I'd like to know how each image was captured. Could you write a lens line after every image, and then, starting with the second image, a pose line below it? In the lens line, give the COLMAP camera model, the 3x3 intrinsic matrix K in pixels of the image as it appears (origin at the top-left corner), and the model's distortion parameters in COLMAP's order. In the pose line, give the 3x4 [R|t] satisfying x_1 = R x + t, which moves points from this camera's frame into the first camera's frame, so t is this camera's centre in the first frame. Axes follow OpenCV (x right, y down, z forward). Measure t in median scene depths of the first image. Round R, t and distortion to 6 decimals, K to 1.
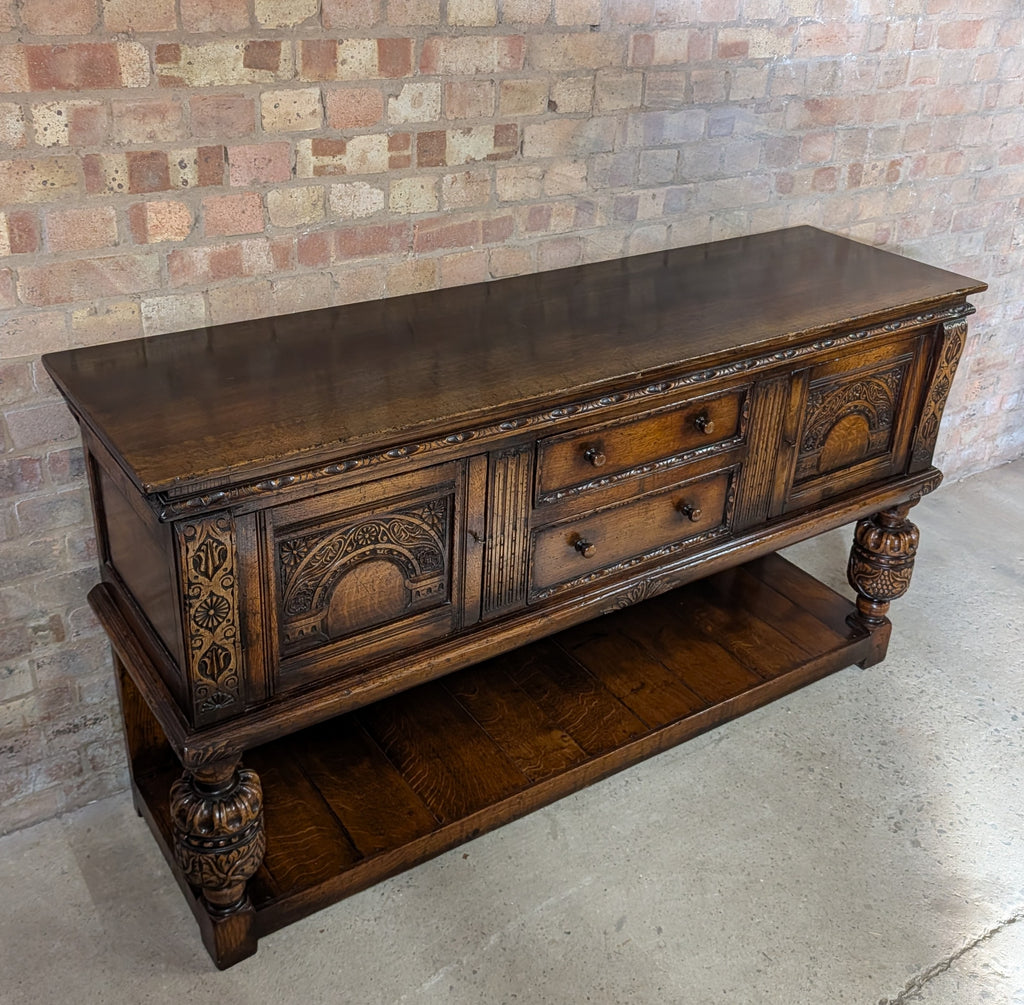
lens RADIAL K [[1128.1, 0, 497.3], [0, 1128.1, 455.3], [0, 0, 1]] dist [0.061941, -0.172757]
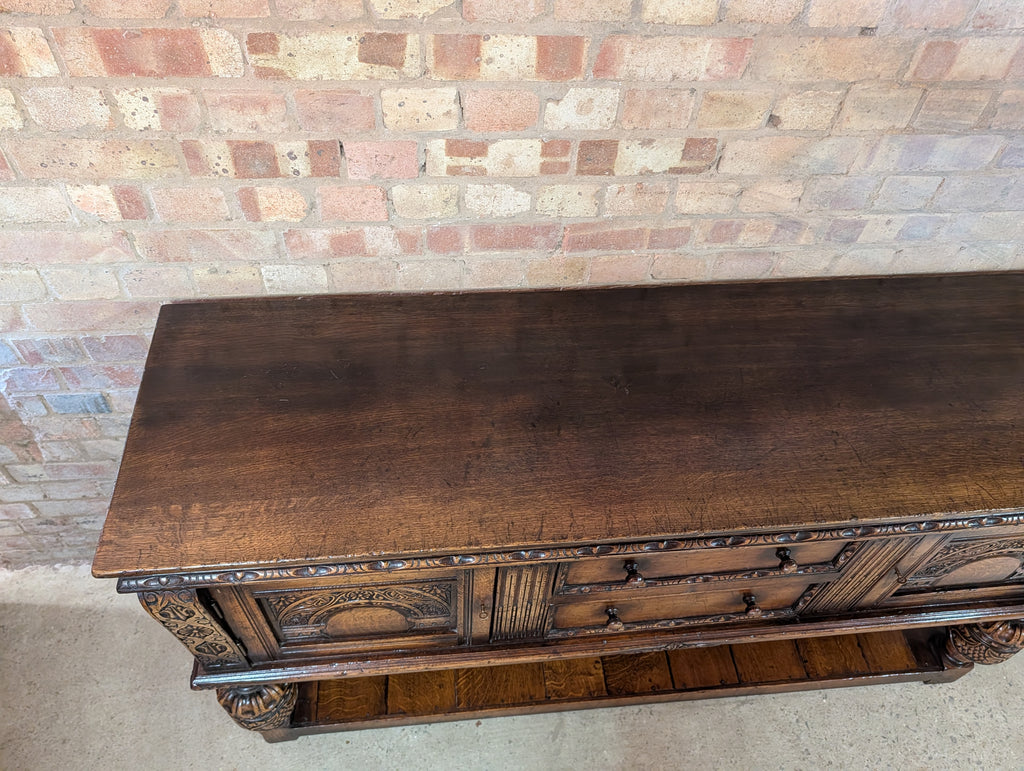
lens RADIAL K [[736.7, 0, 504.1], [0, 736.7, 376.0], [0, 0, 1]] dist [0.005302, -0.001025]
pose [[0.883926, 0.359714, -0.298798, 0.107675], [-0.220919, 0.884391, 0.411153, -0.343649], [0.412152, -0.297419, 0.861204, 0.448221]]
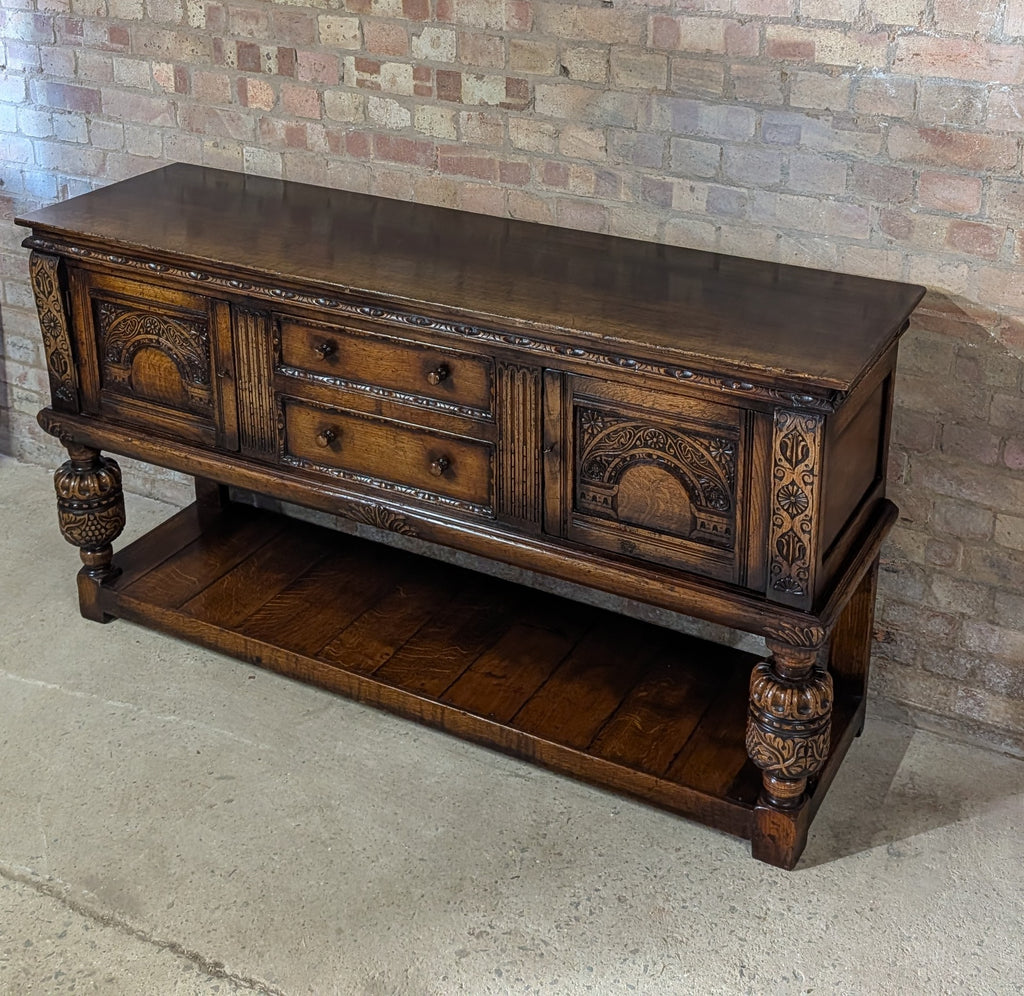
lens RADIAL K [[1397.3, 0, 561.2], [0, 1397.3, 277.0], [0, 0, 1]] dist [0.178665, -0.590100]
pose [[0.491239, 0.261855, -0.830732, 1.245906], [-0.388082, 0.919644, 0.060396, -0.225830], [0.779793, 0.292723, 0.553386, 0.366014]]
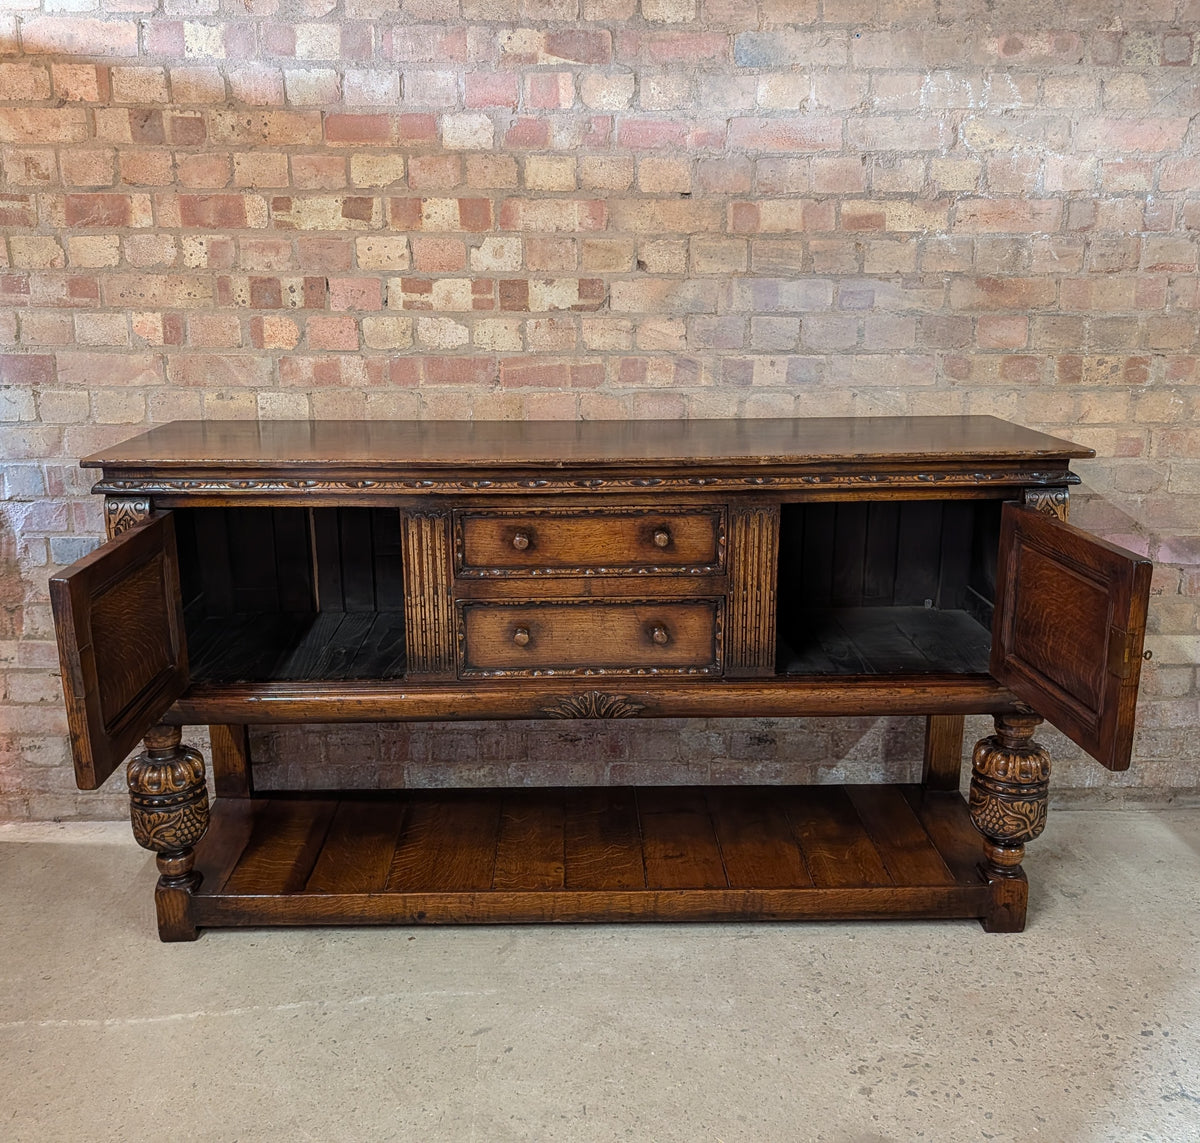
lens RADIAL K [[1111.6, 0, 583.0], [0, 1111.6, 563.1], [0, 0, 1]] dist [0.067180, -0.149759]
pose [[0.841491, 0.094345, -0.531971, 0.643152], [-0.209790, 0.964431, -0.160812, 0.164369], [0.497877, 0.246924, 0.831352, 0.157891]]
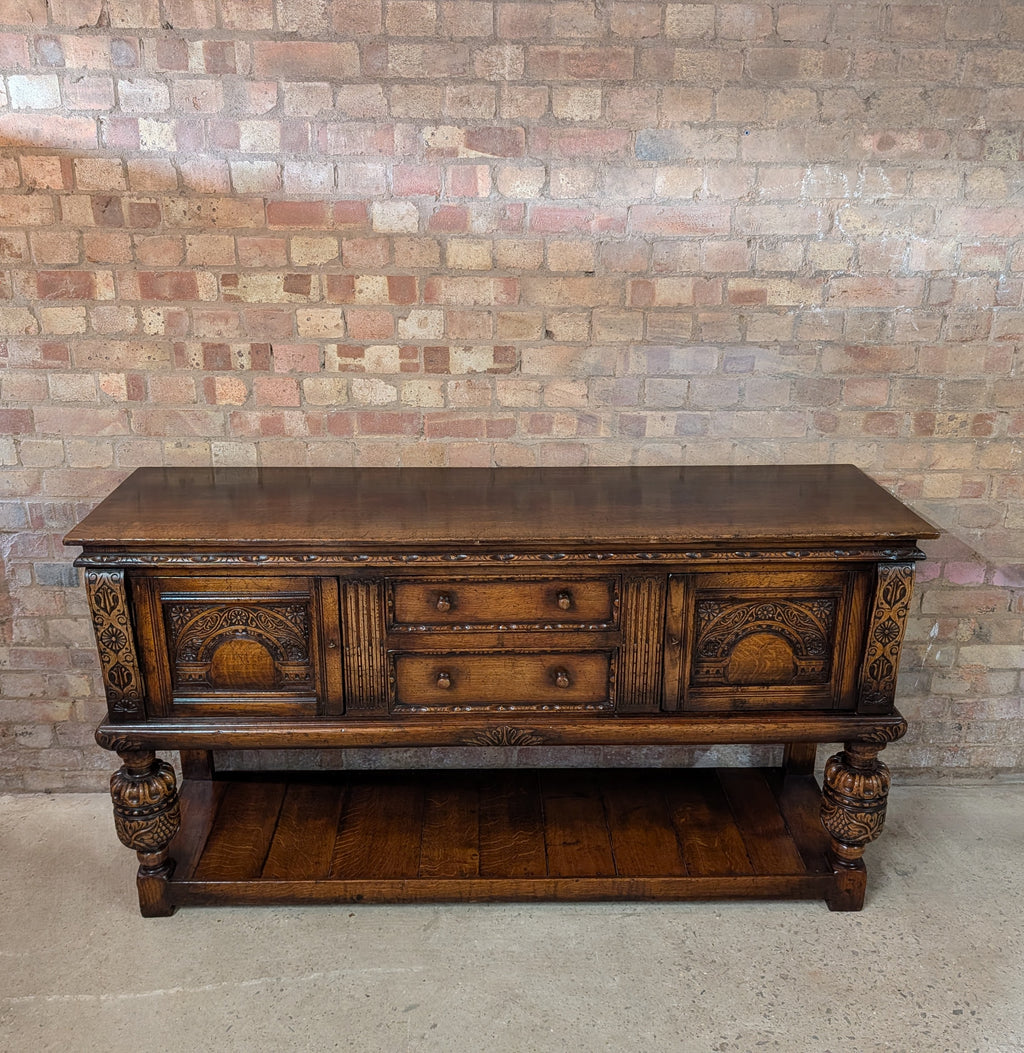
lens RADIAL K [[990.7, 0, 494.0], [0, 990.7, 539.2], [0, 0, 1]] dist [0.083997, -0.205498]
pose [[0.842209, 0.151781, -0.517345, 0.634227], [-0.214858, 0.974555, -0.063859, -0.008932], [0.494489, 0.164938, 0.853391, 0.087222]]
